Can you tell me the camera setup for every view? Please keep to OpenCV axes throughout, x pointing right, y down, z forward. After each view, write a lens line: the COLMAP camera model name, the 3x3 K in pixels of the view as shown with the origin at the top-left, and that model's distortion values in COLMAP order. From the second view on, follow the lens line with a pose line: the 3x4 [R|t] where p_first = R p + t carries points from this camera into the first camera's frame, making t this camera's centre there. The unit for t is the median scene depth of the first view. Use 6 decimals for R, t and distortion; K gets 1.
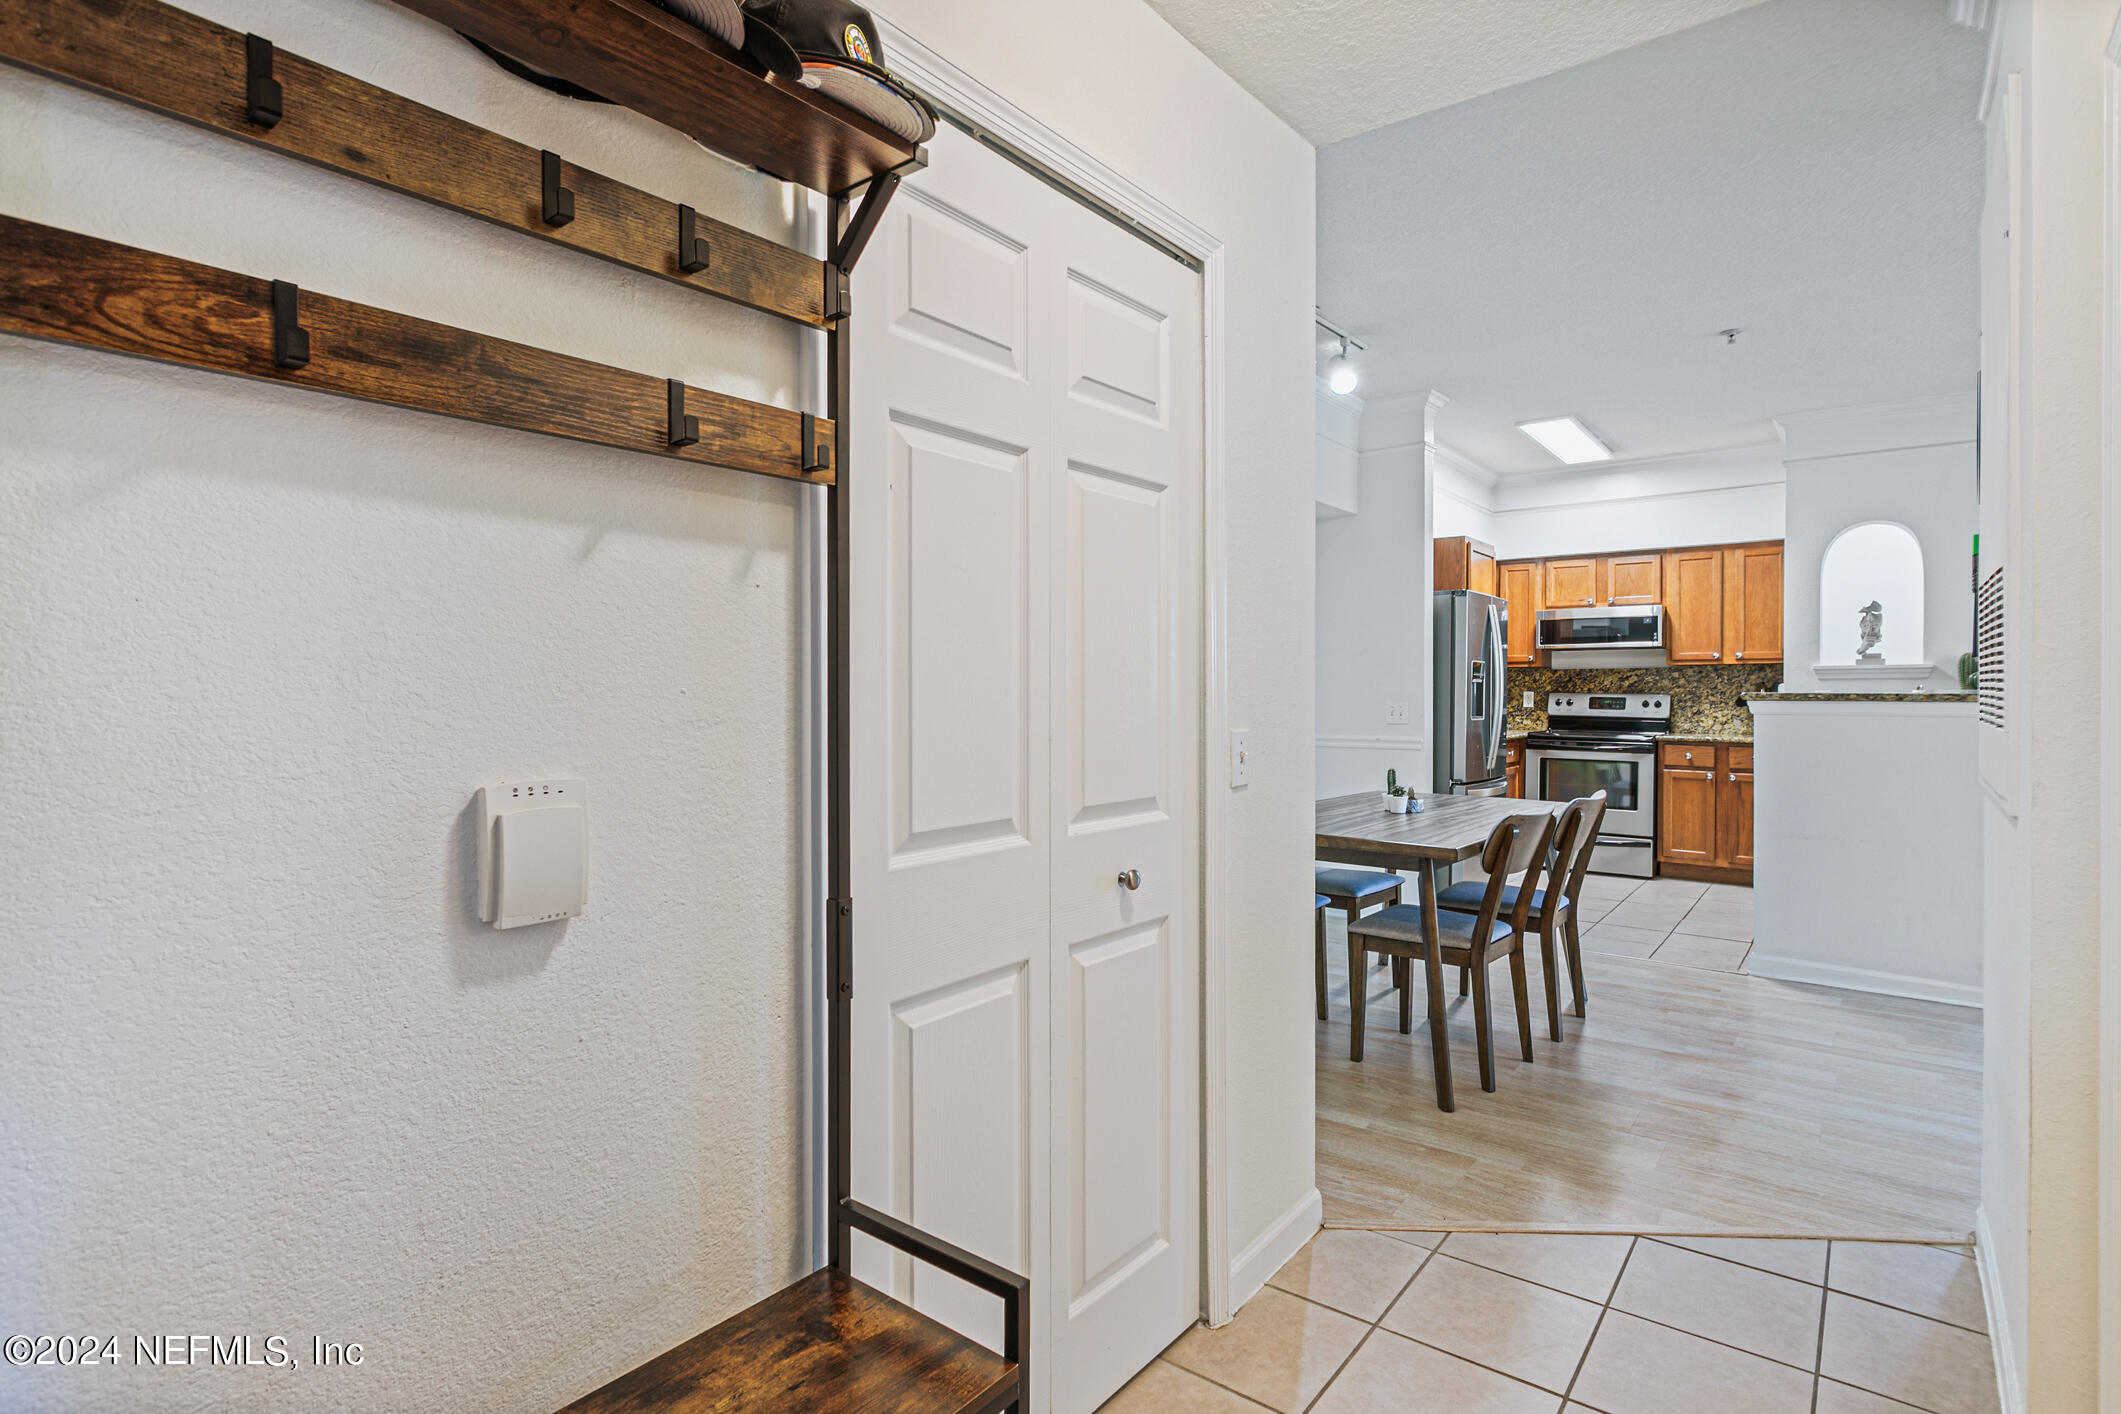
lens RADIAL K [[1074.2, 0, 1114.5], [0, 1074.2, 701.2], [0, 0, 1]] dist [0.005415, 0.000178]
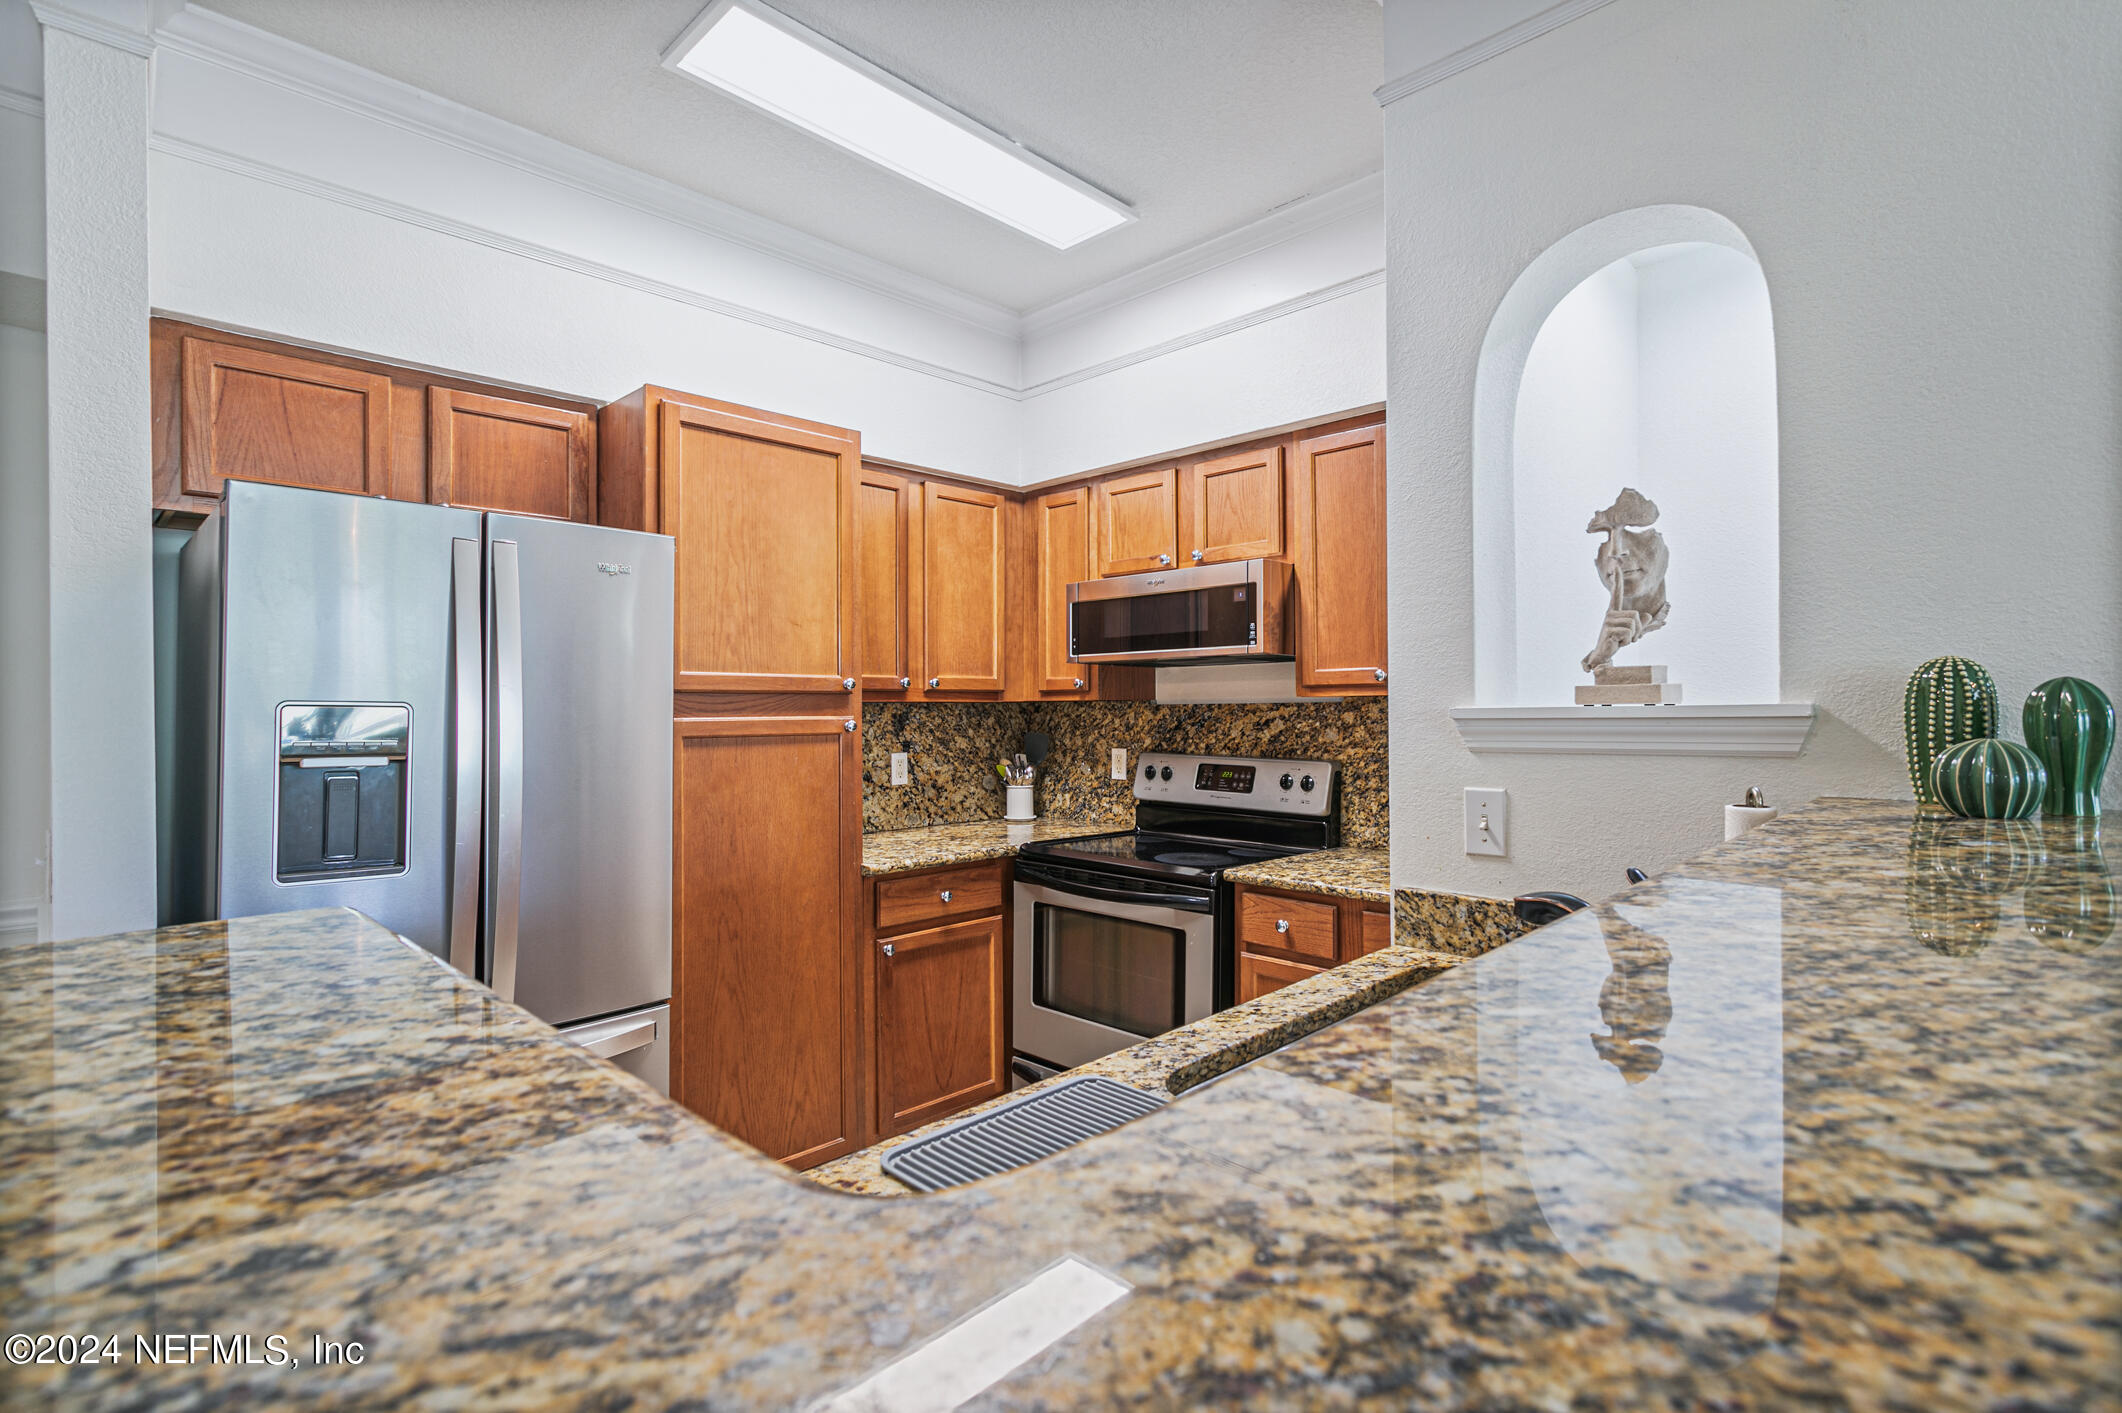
lens RADIAL K [[1026.5, 0, 1136.6], [0, 1026.5, 702.6], [0, 0, 1]] dist [0.019818, 0.000732]
pose [[0.993680, -0.006703, -0.112050, 0.499400], [0.004873, 0.999850, -0.016594, -0.025132], [0.112144, 0.015943, 0.993564, 0.583894]]
